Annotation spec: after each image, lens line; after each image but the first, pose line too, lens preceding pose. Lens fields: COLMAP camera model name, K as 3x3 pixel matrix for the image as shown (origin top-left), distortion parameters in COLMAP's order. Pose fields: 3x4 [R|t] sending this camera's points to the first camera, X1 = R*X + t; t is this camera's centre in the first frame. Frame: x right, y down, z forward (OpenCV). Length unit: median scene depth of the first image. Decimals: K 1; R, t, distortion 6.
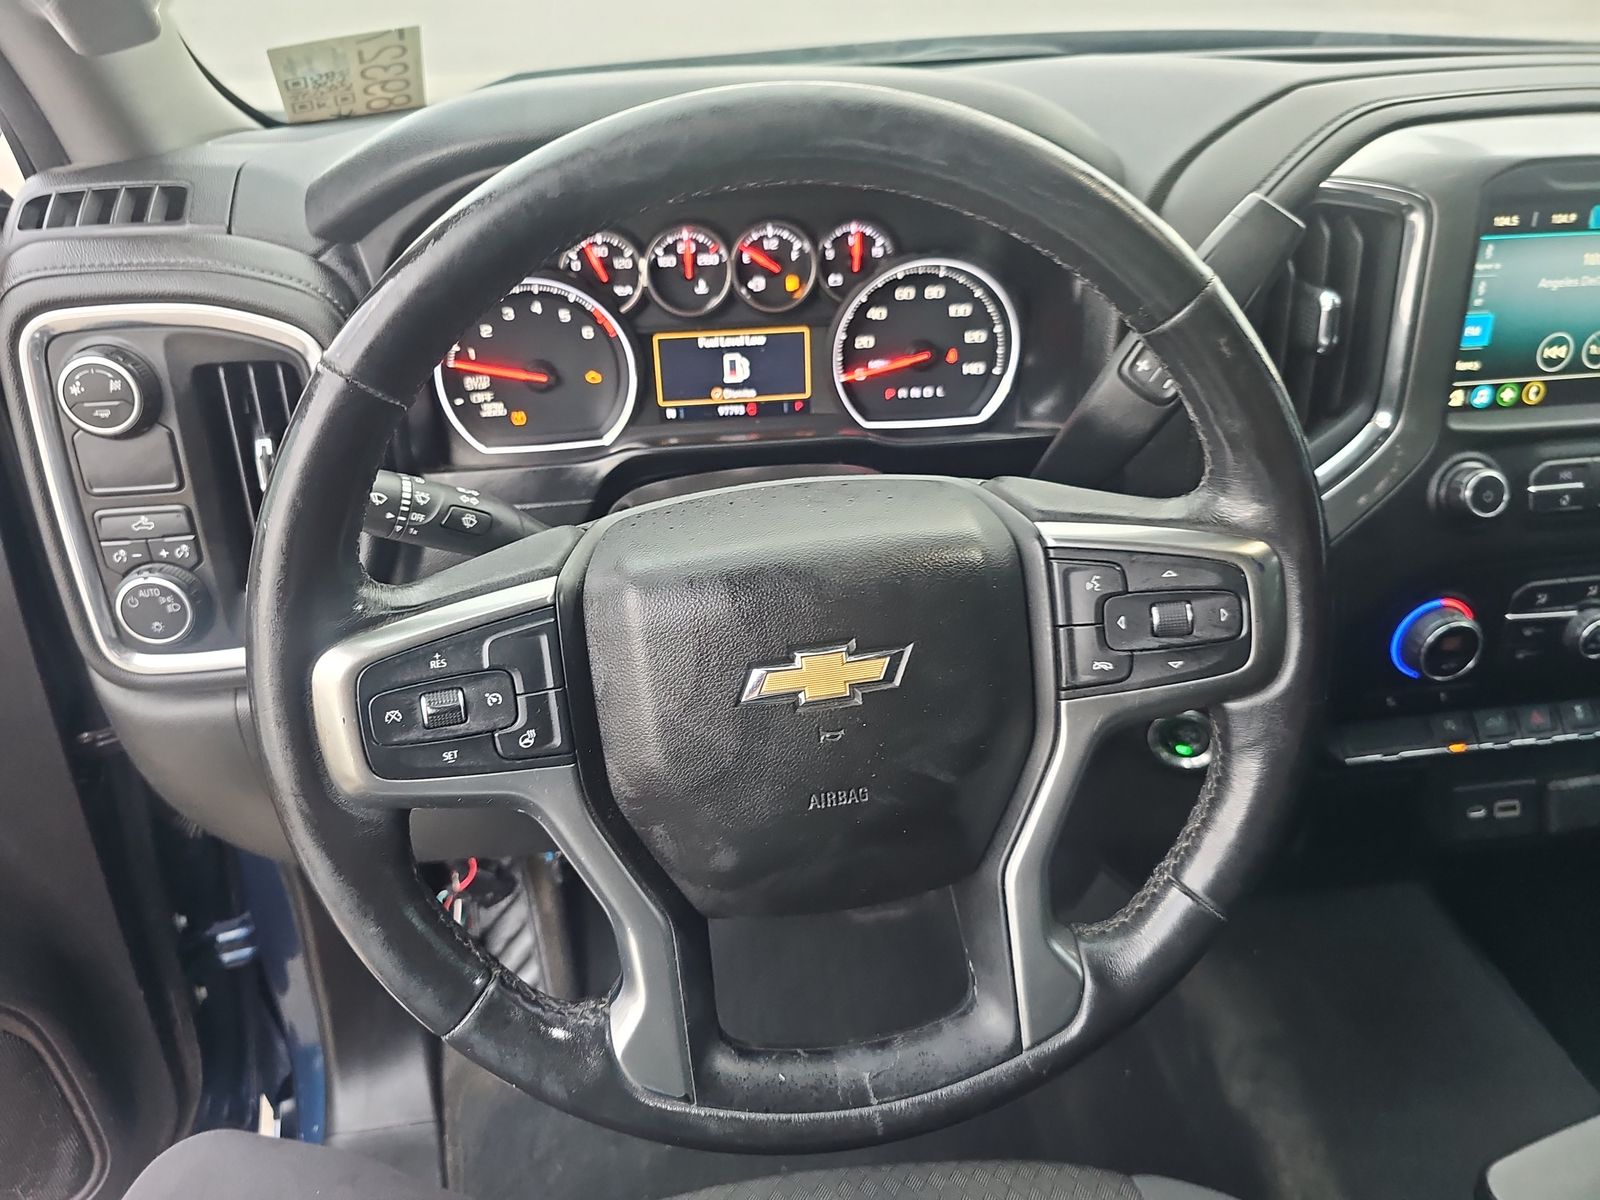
lens RADIAL K [[1055.2, 0, 786.4], [0, 1055.2, 593.9], [0, 0, 1]] dist [0.045638, -0.052211]
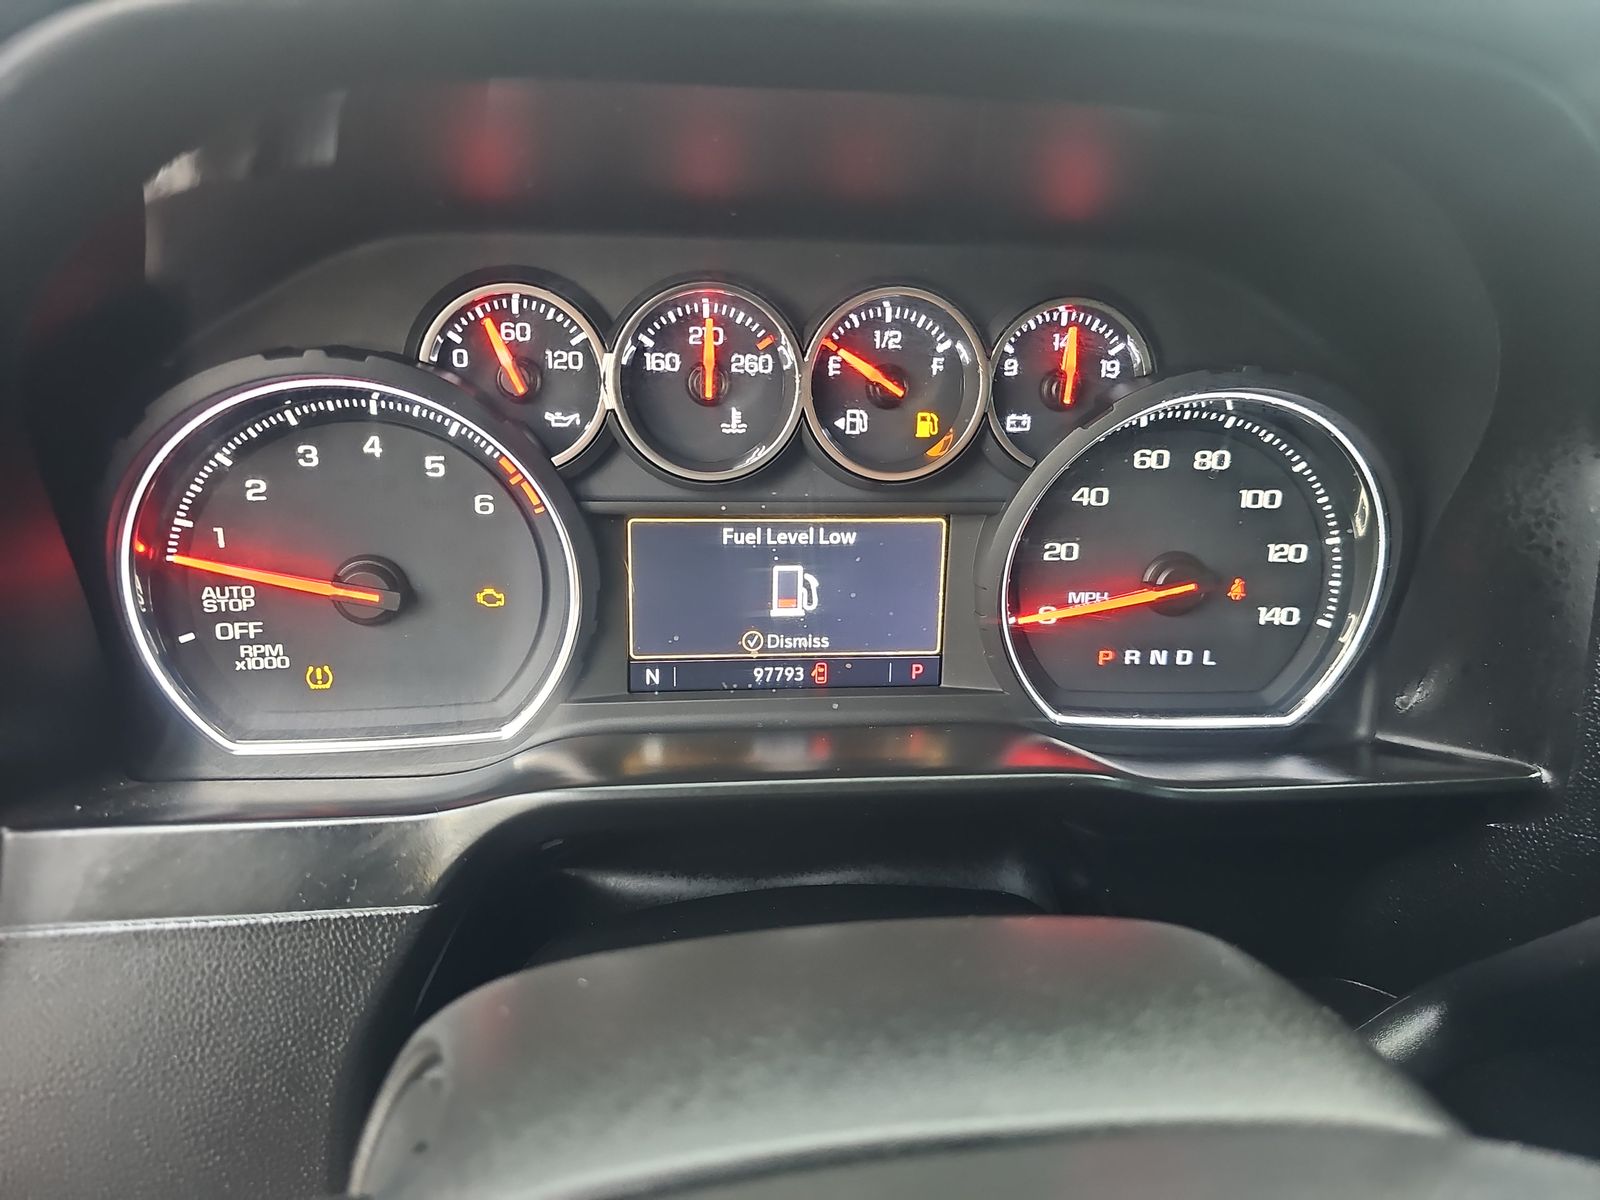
lens RADIAL K [[1053.7, 0, 799.8], [0, 1053.7, 617.9], [0, 0, 1]] dist [0.044980, -0.043273]
pose [[0.998652, 0.051558, -0.005994, -0.041781], [-0.051878, 0.987690, -0.147569, -0.130708], [-0.001688, 0.147681, 0.989034, 0.526052]]
